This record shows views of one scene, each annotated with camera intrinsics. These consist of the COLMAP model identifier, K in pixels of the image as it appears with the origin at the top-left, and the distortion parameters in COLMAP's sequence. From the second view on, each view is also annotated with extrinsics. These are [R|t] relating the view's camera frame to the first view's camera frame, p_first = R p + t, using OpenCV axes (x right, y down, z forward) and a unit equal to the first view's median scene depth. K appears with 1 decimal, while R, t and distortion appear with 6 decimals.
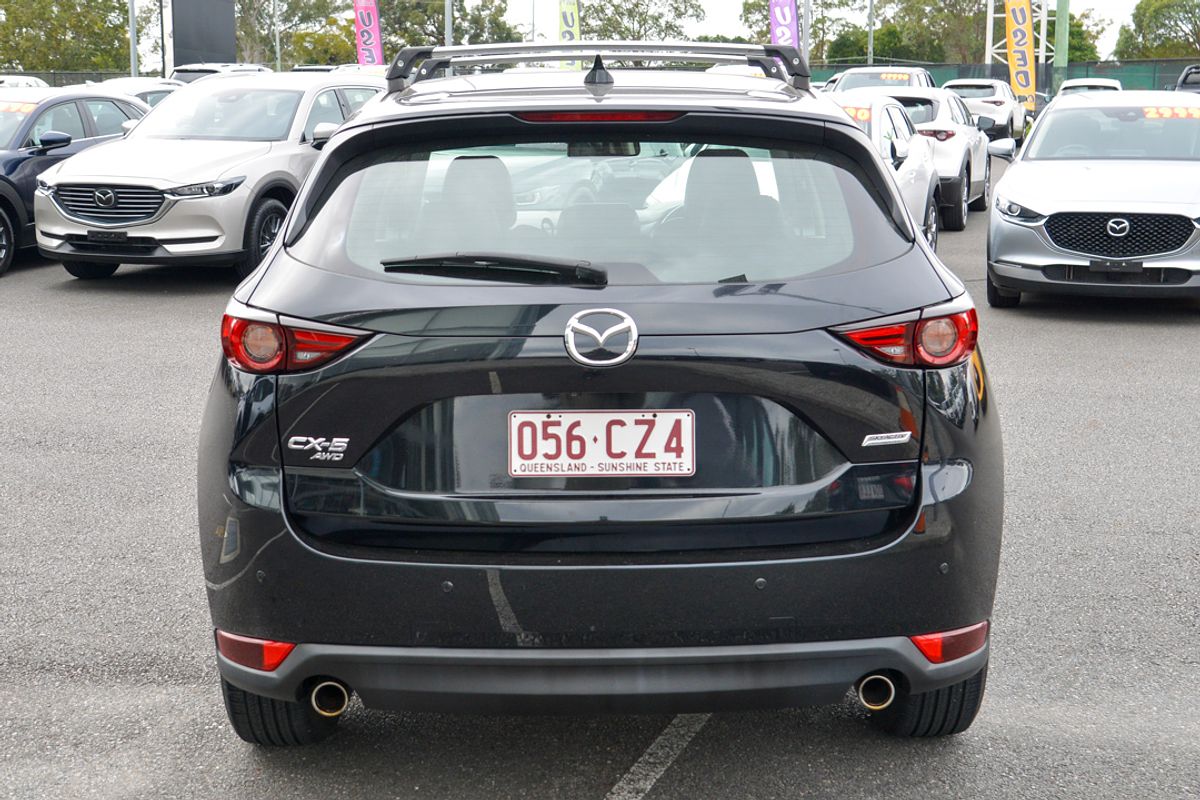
lens RADIAL K [[1310.2, 0, 601.5], [0, 1310.2, 401.6], [0, 0, 1]] dist [-0.010773, 0.000000]
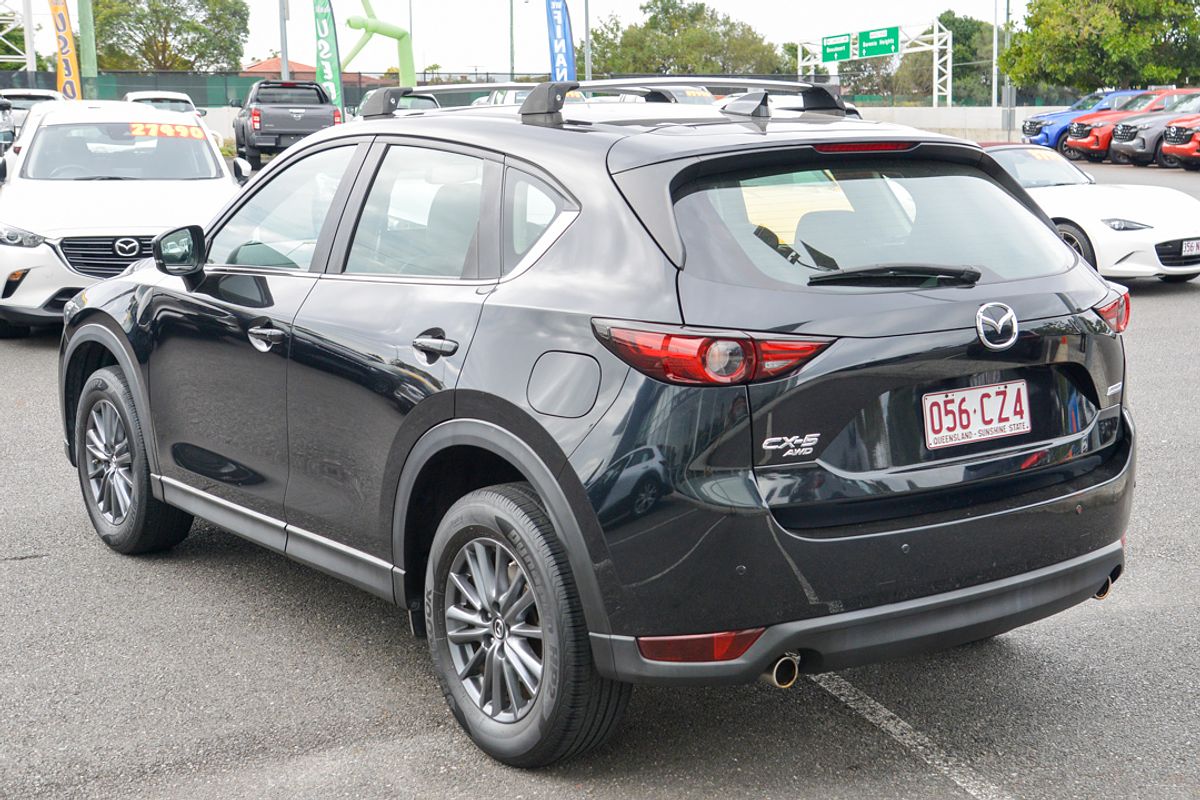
lens RADIAL K [[1315.5, 0, 598.0], [0, 1315.5, 397.3], [0, 0, 1]] dist [0.004856, 0.000000]
pose [[0.877777, -0.103381, 0.467782, -0.881100], [0.111734, 0.993688, 0.009943, -0.035140], [-0.465857, 0.043540, 0.883788, 0.080831]]
